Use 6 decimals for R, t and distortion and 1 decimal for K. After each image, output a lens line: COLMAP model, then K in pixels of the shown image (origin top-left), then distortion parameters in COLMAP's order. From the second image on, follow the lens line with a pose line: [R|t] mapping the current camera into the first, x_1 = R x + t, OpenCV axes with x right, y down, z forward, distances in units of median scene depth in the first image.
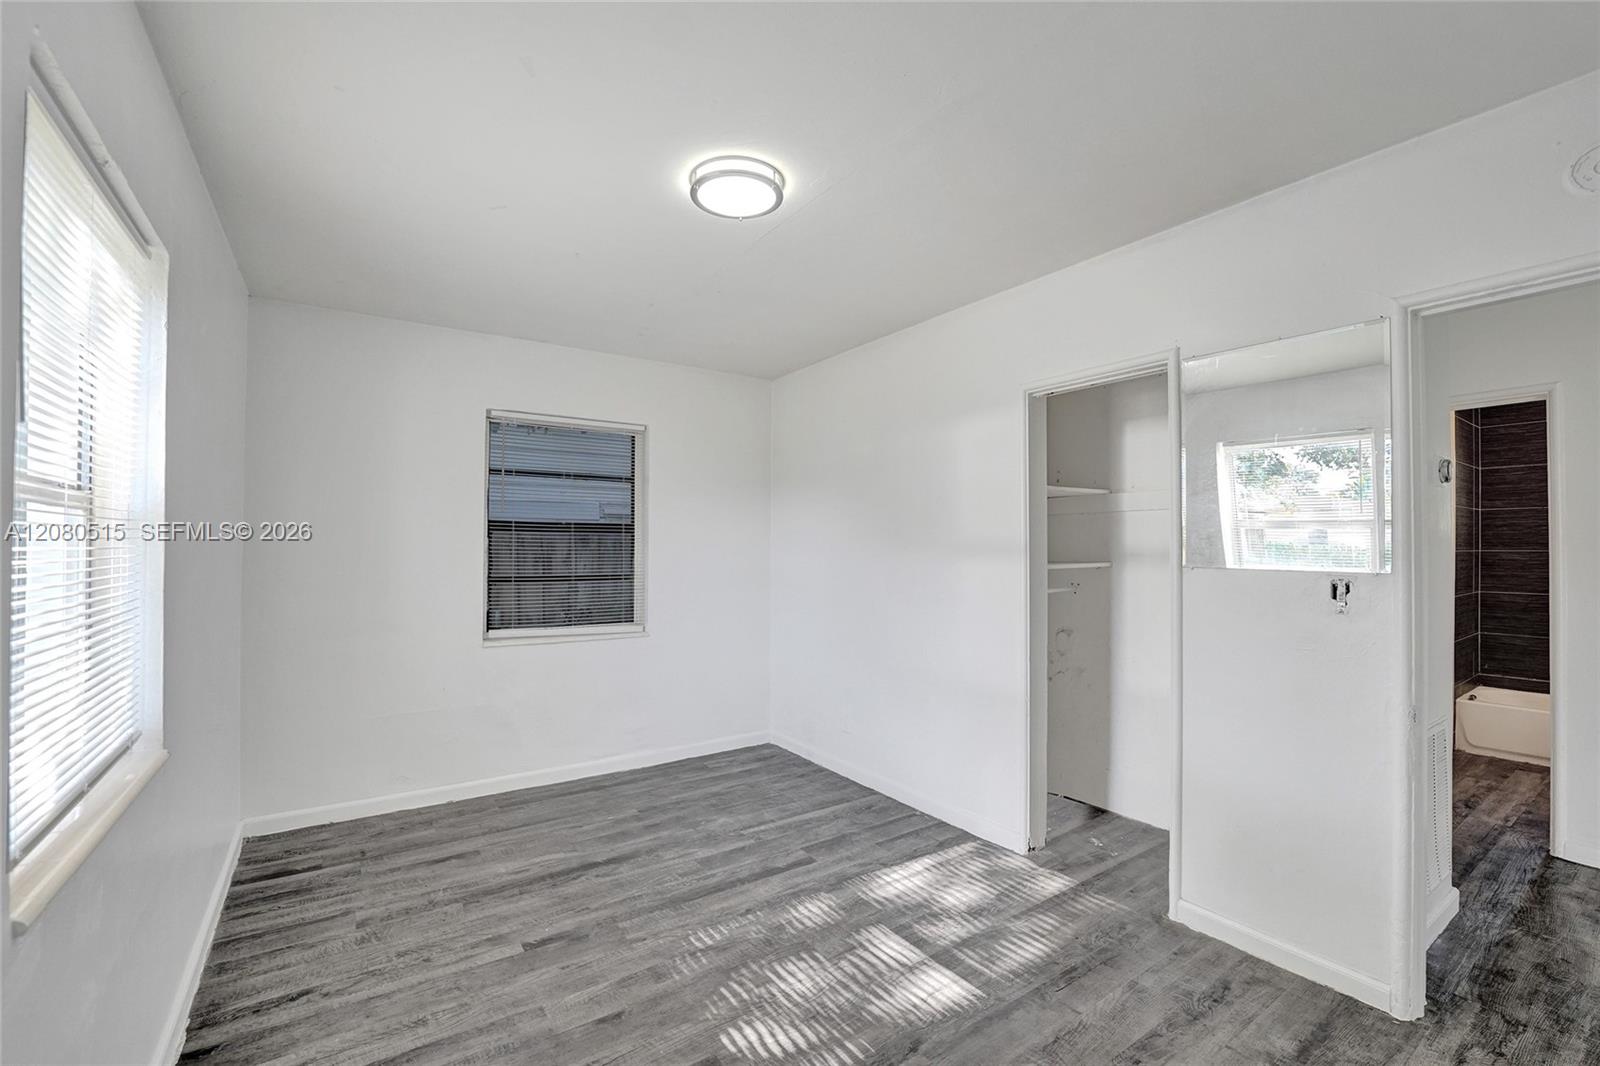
lens RADIAL K [[654.5, 0, 799.6], [0, 654.5, 529.4], [0, 0, 1]] dist [-0.030826, 0.004286]
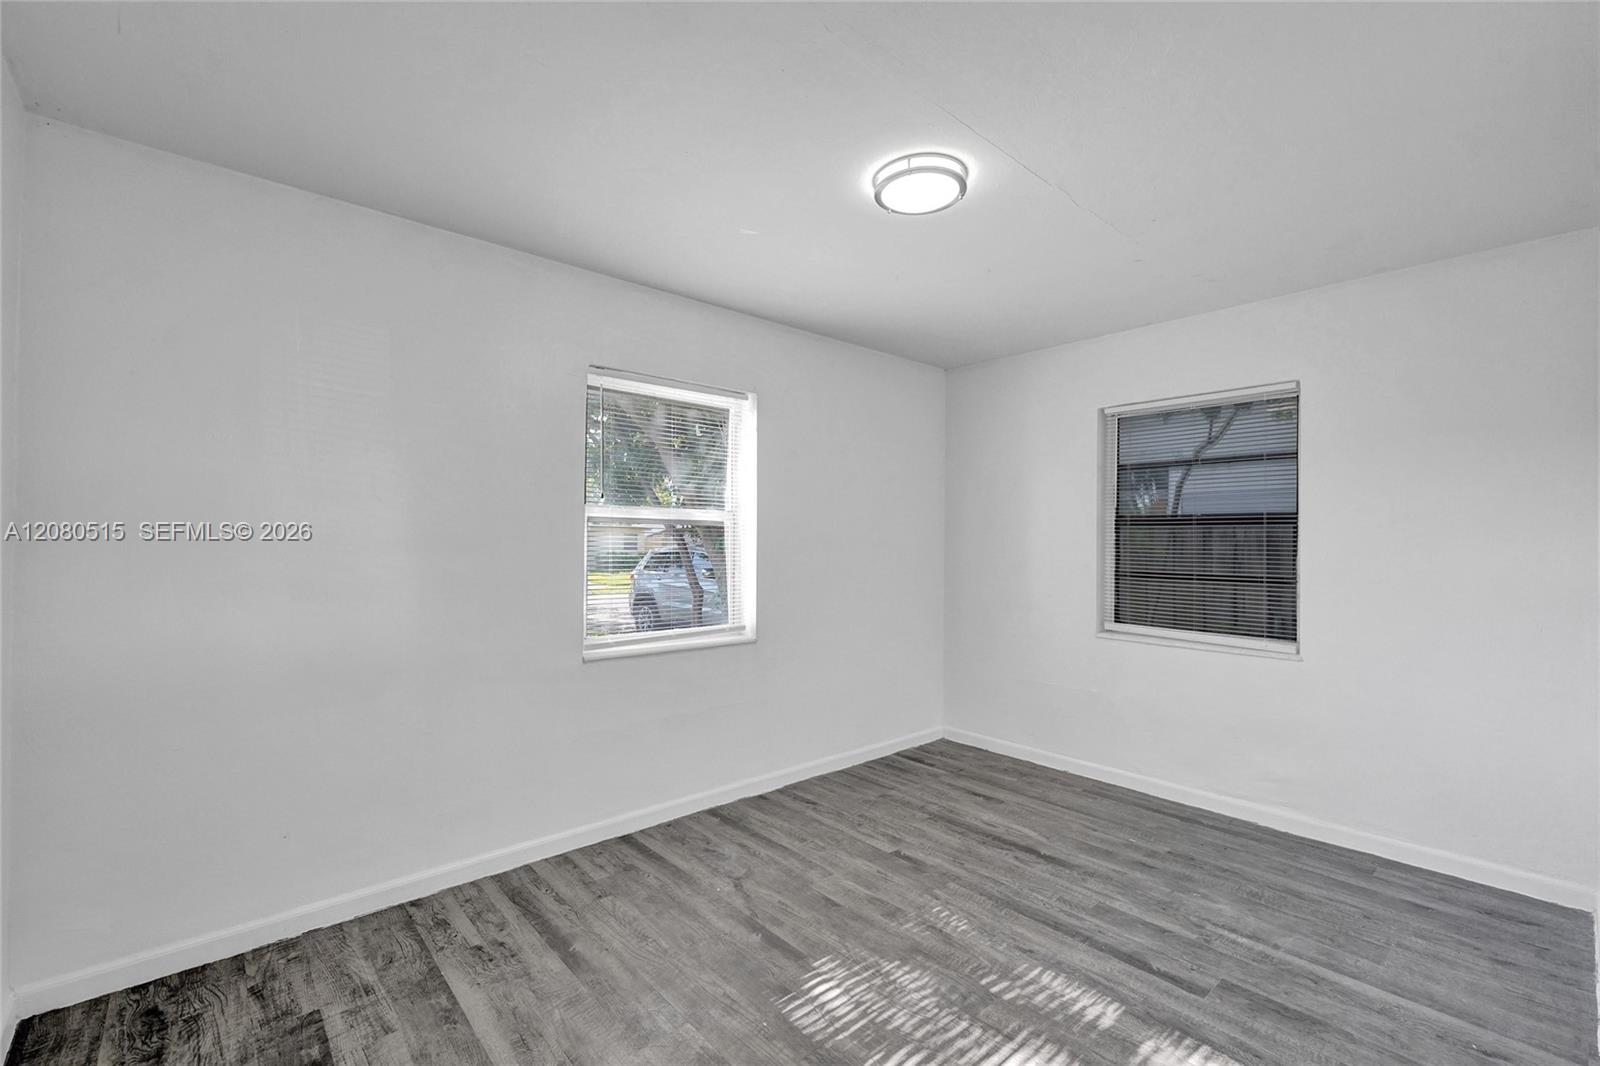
lens RADIAL K [[662.3, 0, 798.1], [0, 662.3, 539.7], [0, 0, 1]] dist [0.000618, 0.000122]
pose [[0.152091, -0.004388, -0.988357, 0.650146], [0.018251, 0.999832, -0.001630, 0.021438], [0.988198, -0.017791, 0.152146, 0.477531]]
